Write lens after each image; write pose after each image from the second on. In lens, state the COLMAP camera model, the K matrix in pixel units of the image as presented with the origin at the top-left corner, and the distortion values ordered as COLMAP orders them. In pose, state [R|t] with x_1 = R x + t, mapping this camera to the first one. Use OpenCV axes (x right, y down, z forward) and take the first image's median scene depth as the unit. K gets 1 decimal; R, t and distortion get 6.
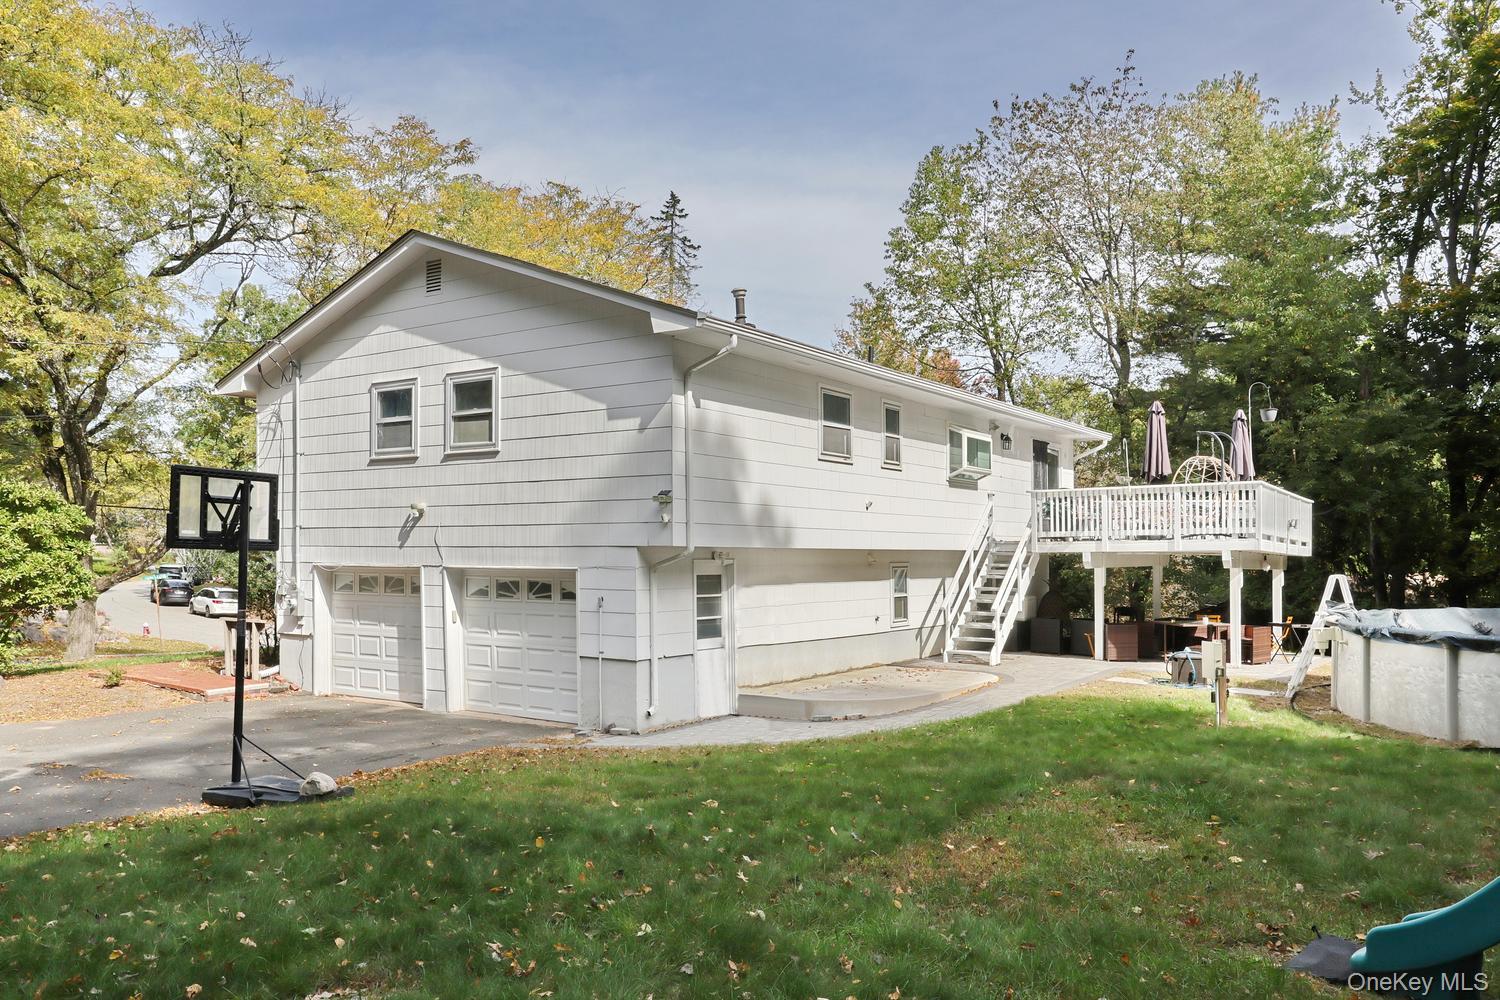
lens RADIAL K [[1109.7, 0, 746.9], [0, 1109.7, 492.7], [0, 0, 1]] dist [-0.006053, -0.005359]
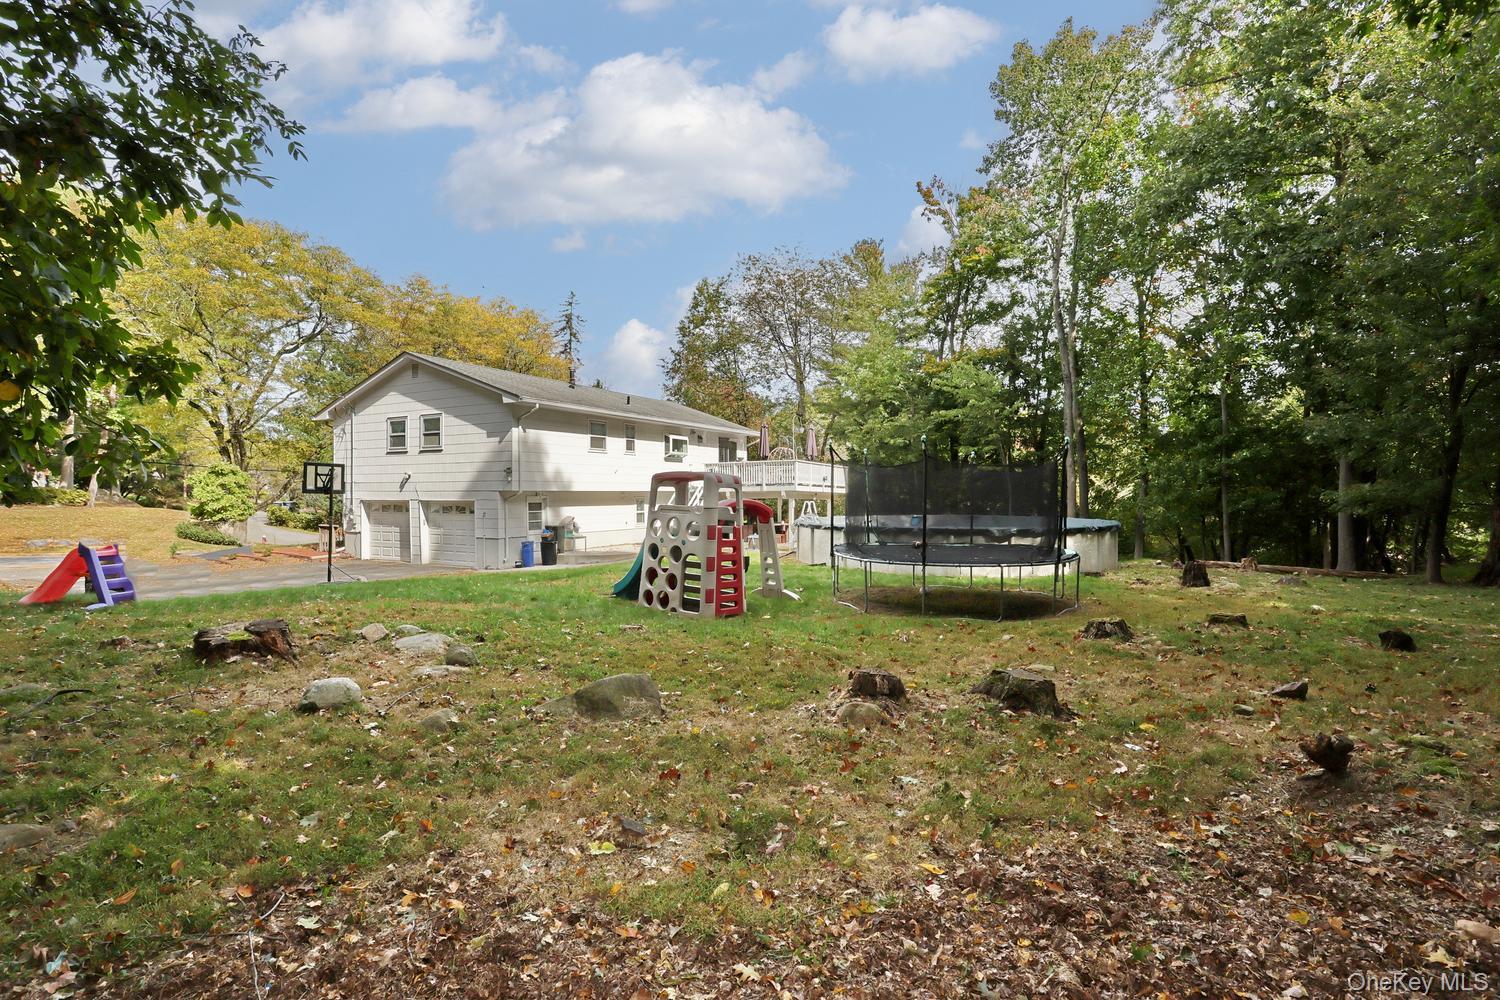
lens RADIAL K [[724.0, 0, 732.7], [0, 724.0, 445.4], [0, 0, 1]] dist [-0.046229, 0.000811]
pose [[0.994973, -0.002431, 0.100114, 0.210652], [0.003360, 0.999953, -0.009115, -0.028541], [-0.100087, 0.009405, 0.994934, -0.506756]]
